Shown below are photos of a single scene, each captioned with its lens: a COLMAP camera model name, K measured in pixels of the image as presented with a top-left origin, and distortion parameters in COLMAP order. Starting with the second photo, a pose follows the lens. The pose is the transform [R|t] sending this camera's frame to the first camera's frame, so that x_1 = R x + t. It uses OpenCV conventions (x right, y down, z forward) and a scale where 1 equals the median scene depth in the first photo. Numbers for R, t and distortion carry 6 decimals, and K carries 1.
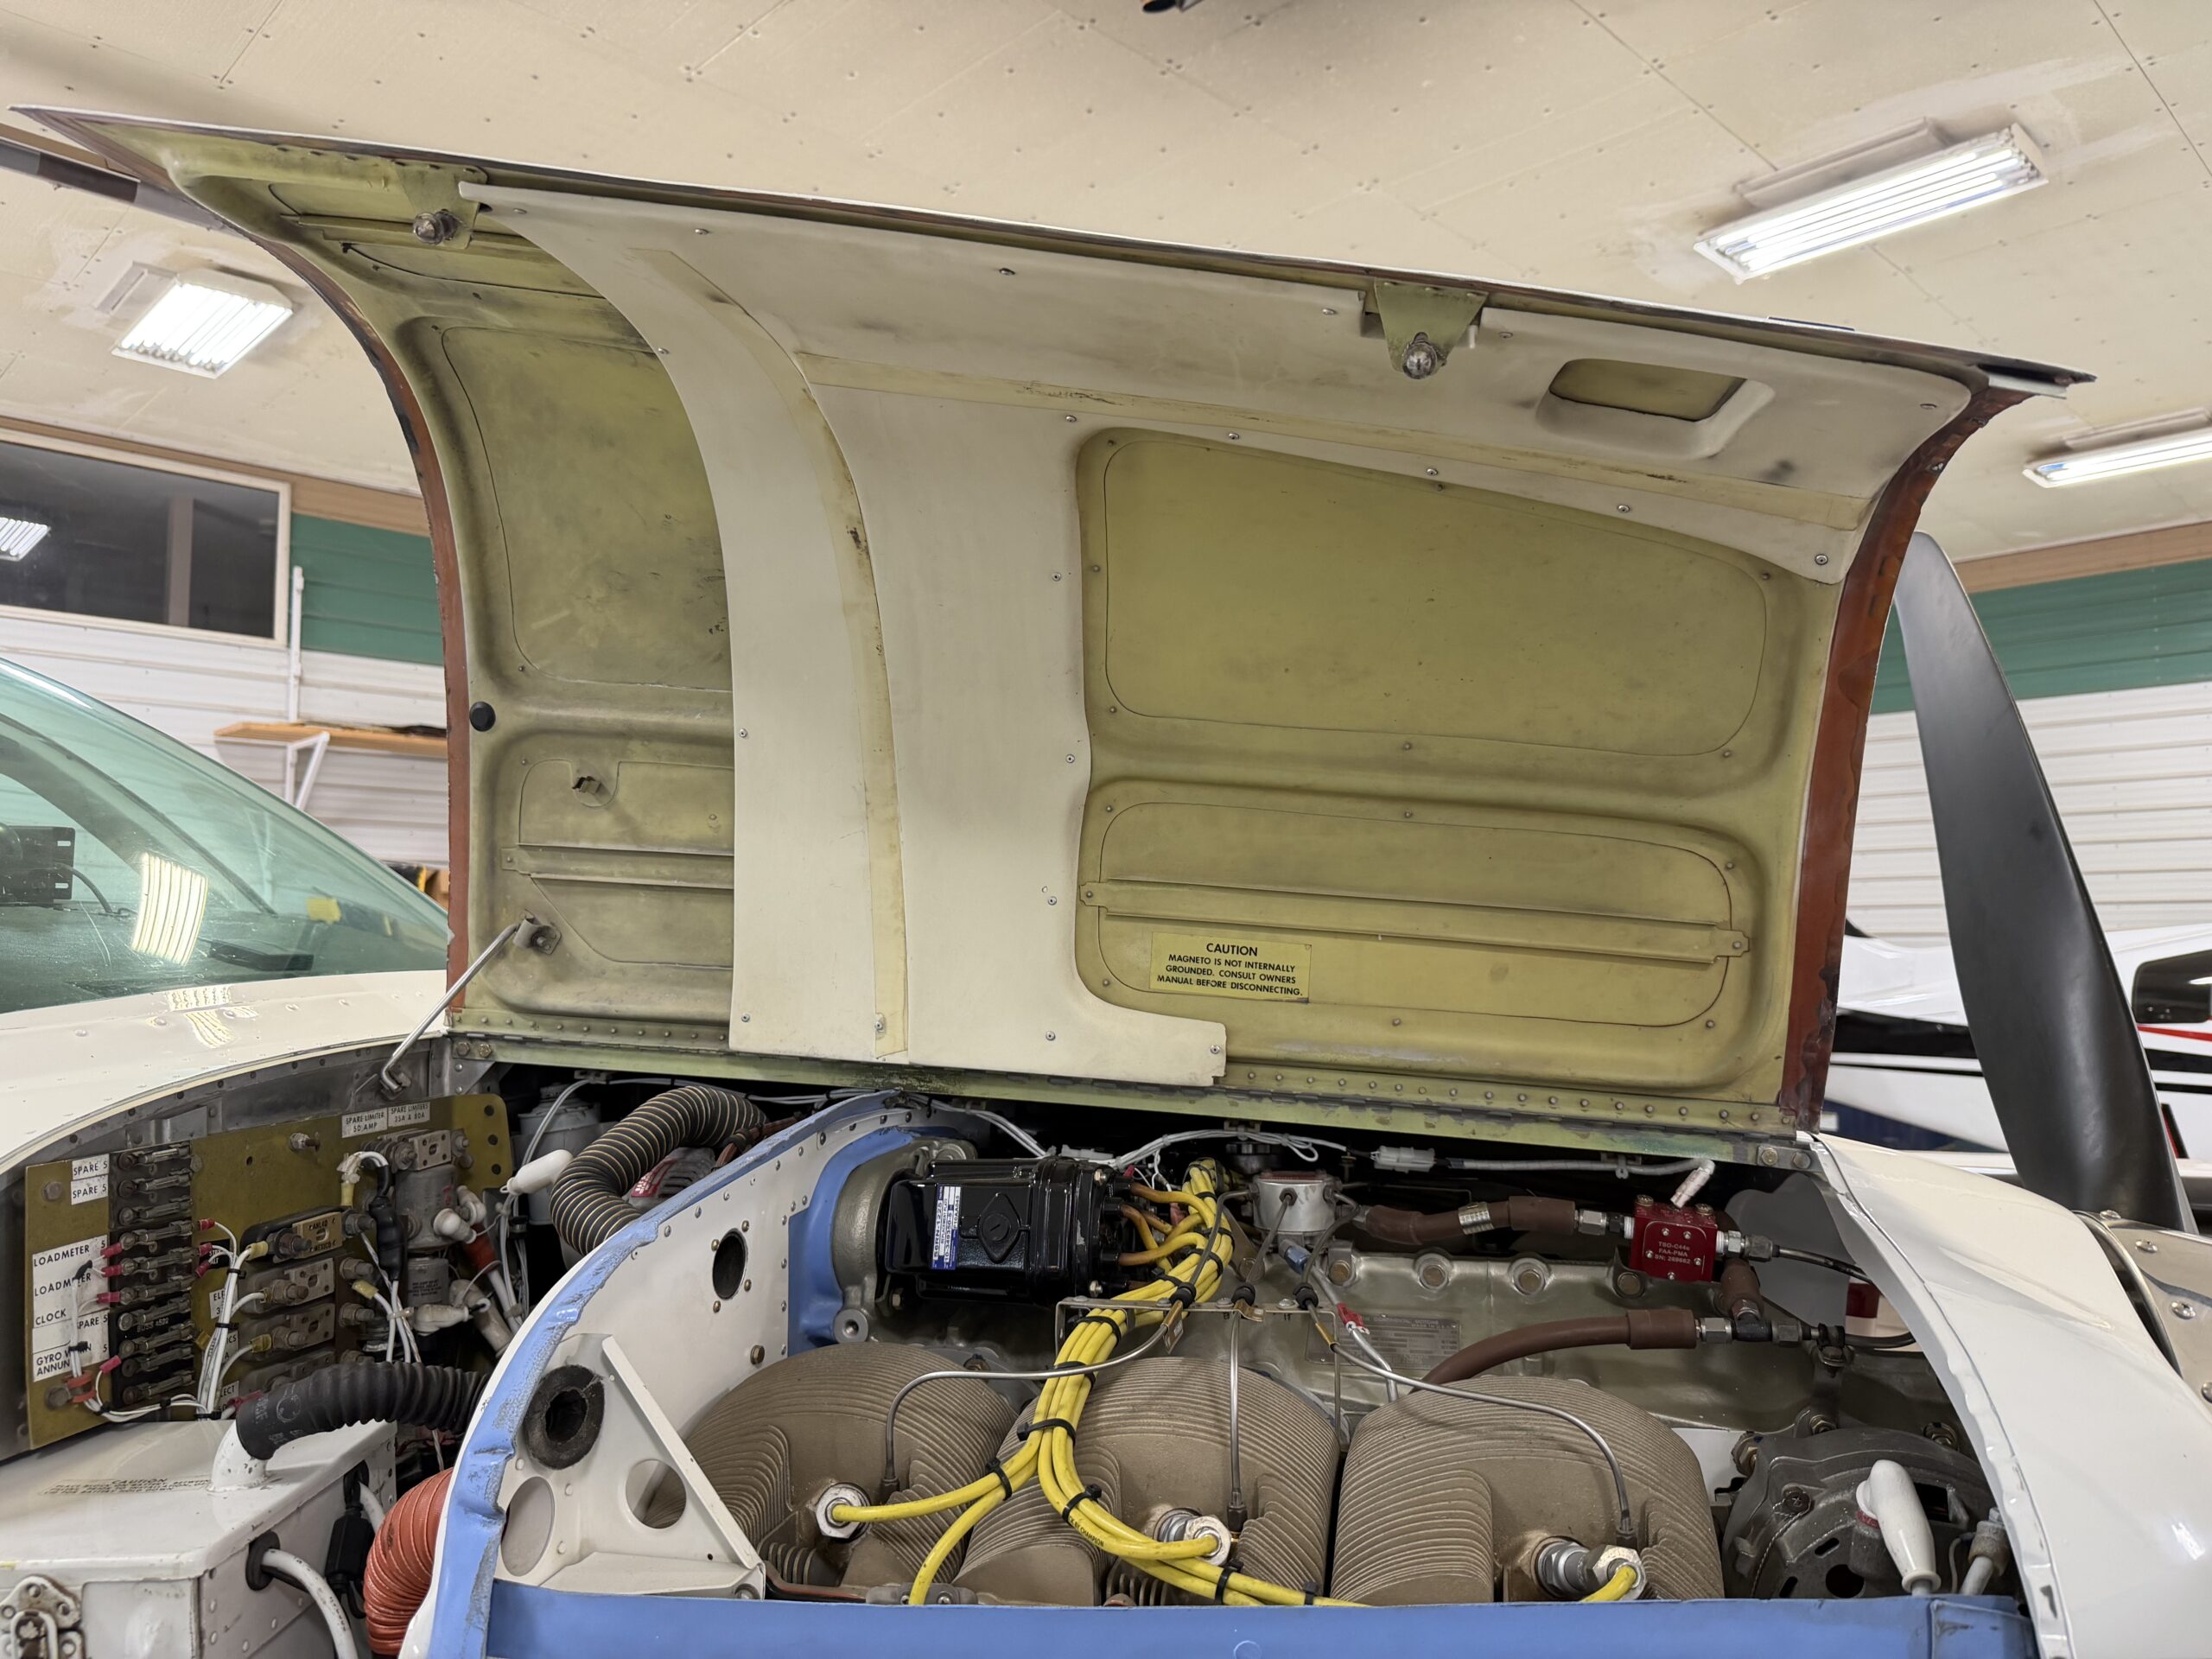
lens RADIAL K [[1570.9, 0, 1096.9], [0, 1570.9, 836.8], [0, 0, 1]] dist [0.005335, -0.026598]
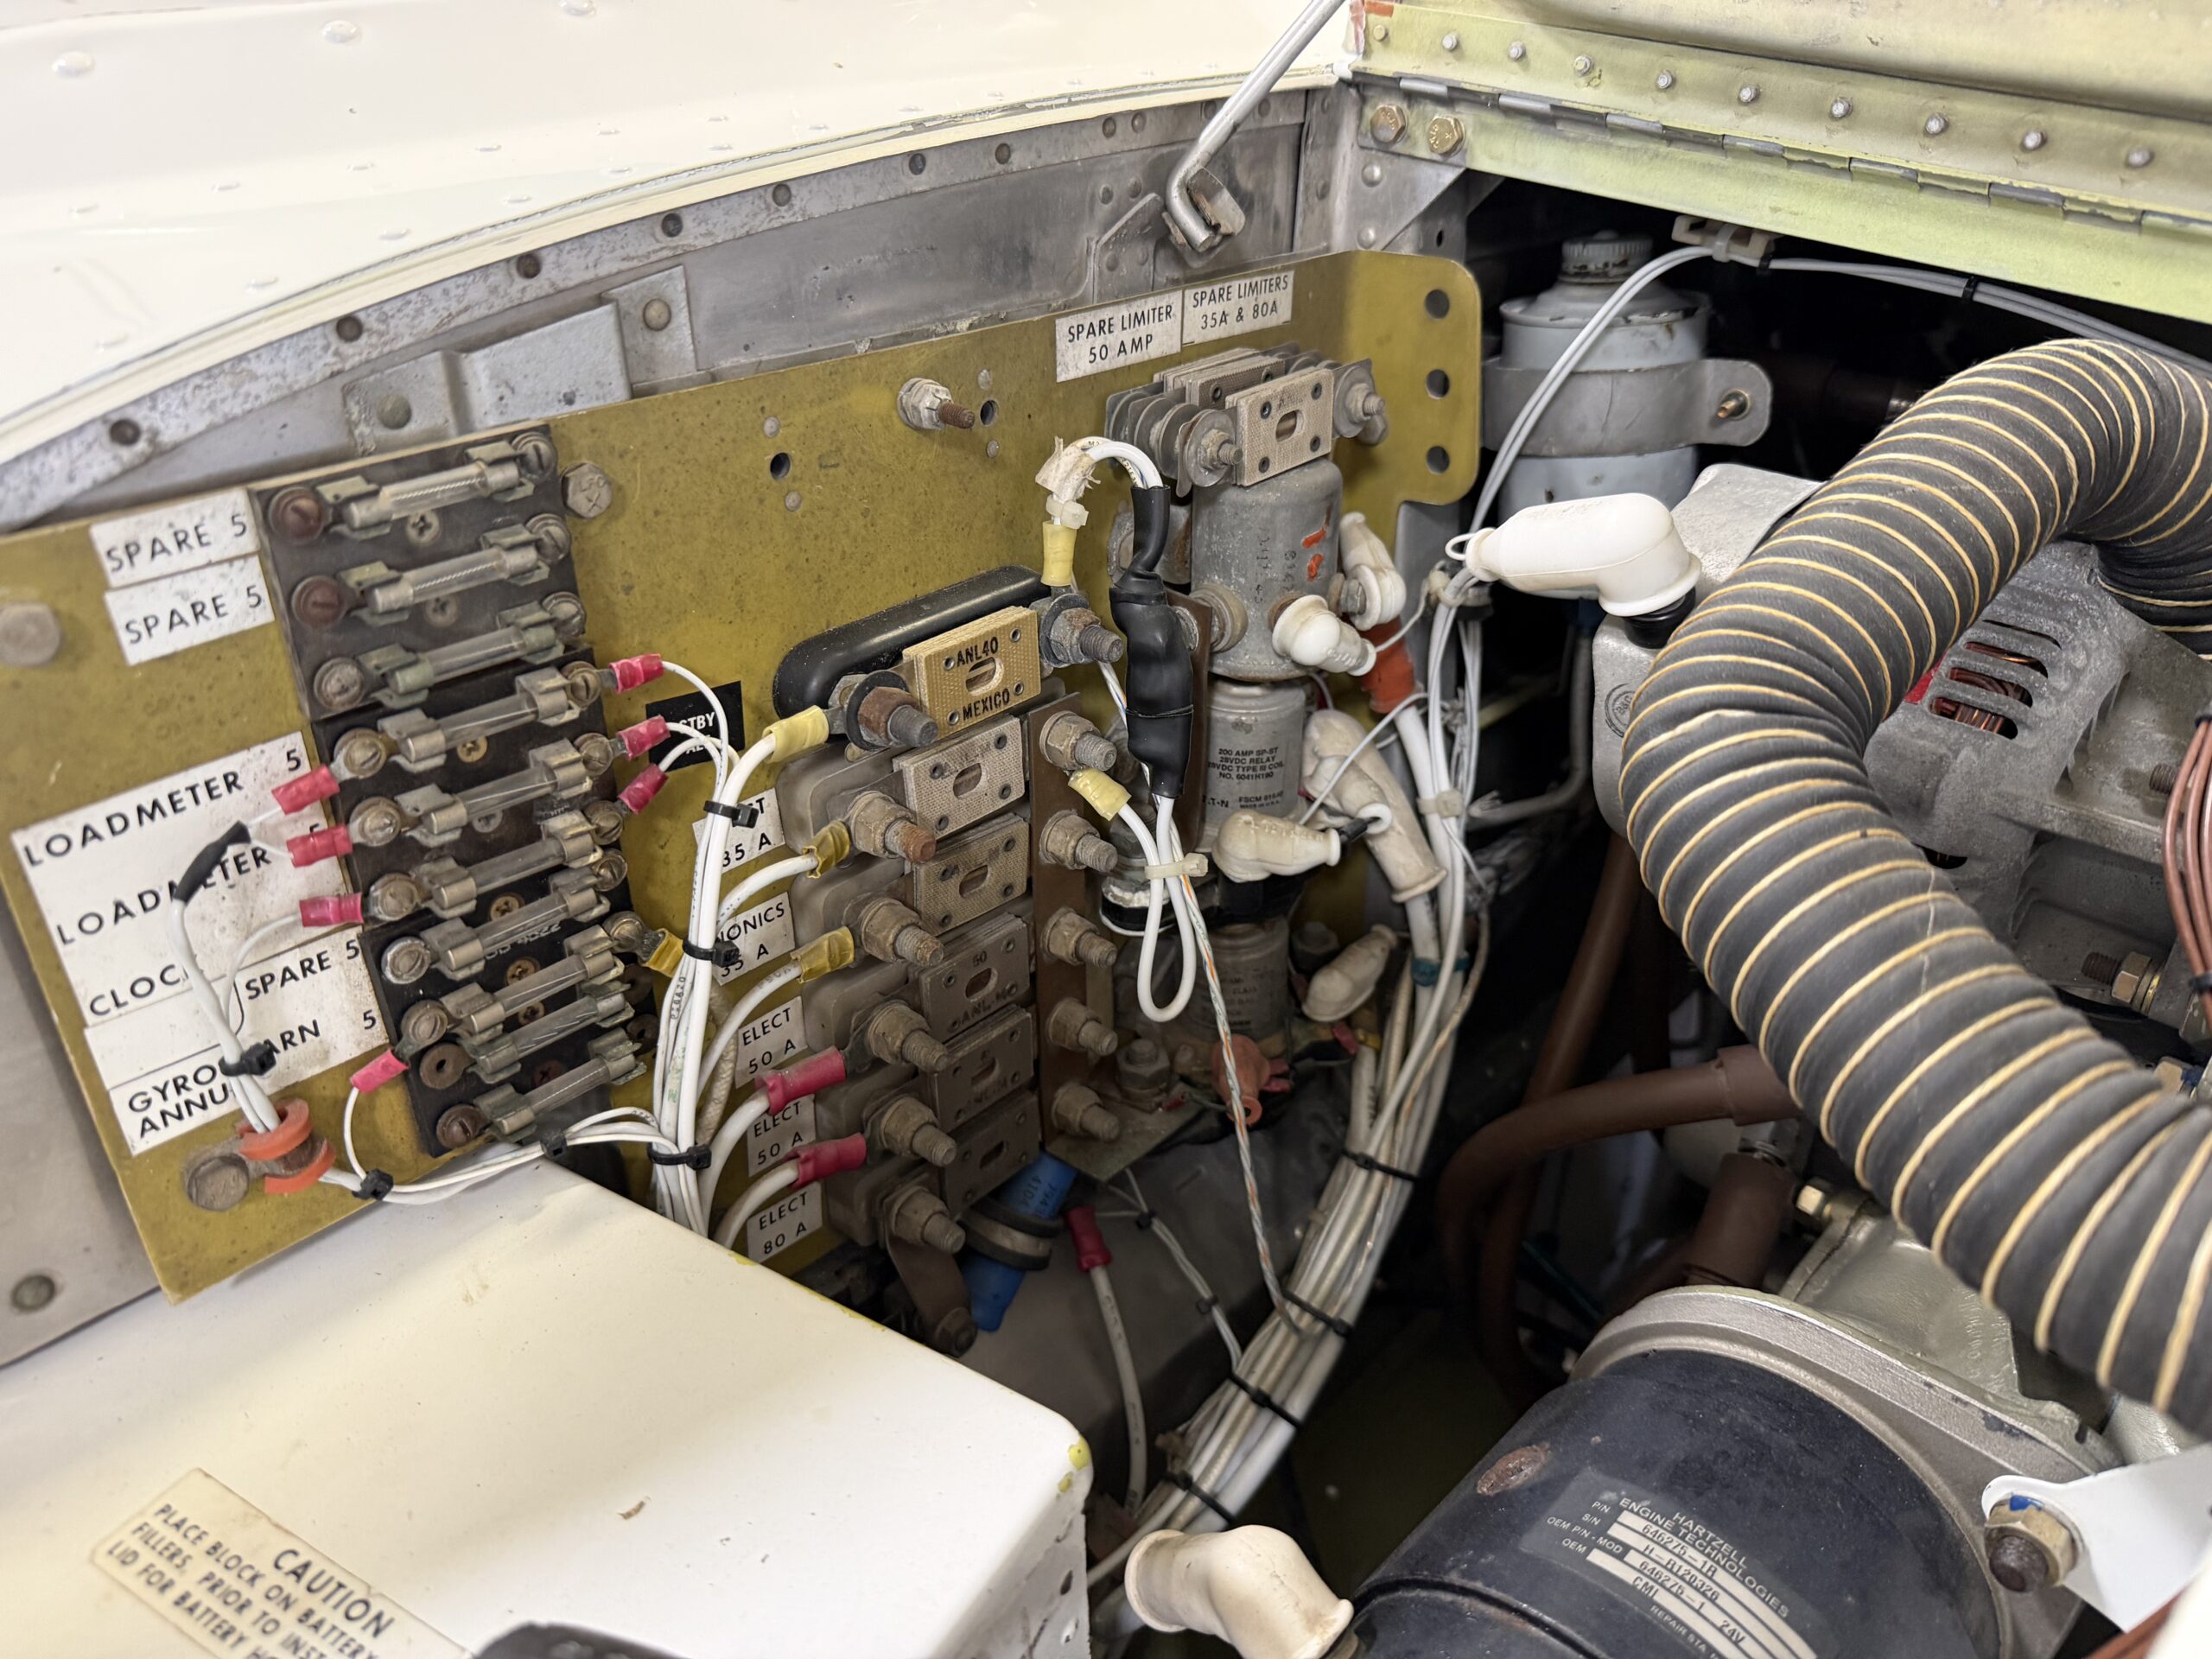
lens RADIAL K [[1591.5, 0, 1114.1], [0, 1591.5, 822.1], [0, 0, 1]] dist [0.067921, -0.156660]
pose [[0.862433, 0.275177, -0.424838, -0.297221], [0.001884, 0.837565, 0.546334, 0.078350], [0.506168, -0.471977, 0.721825, 0.724152]]
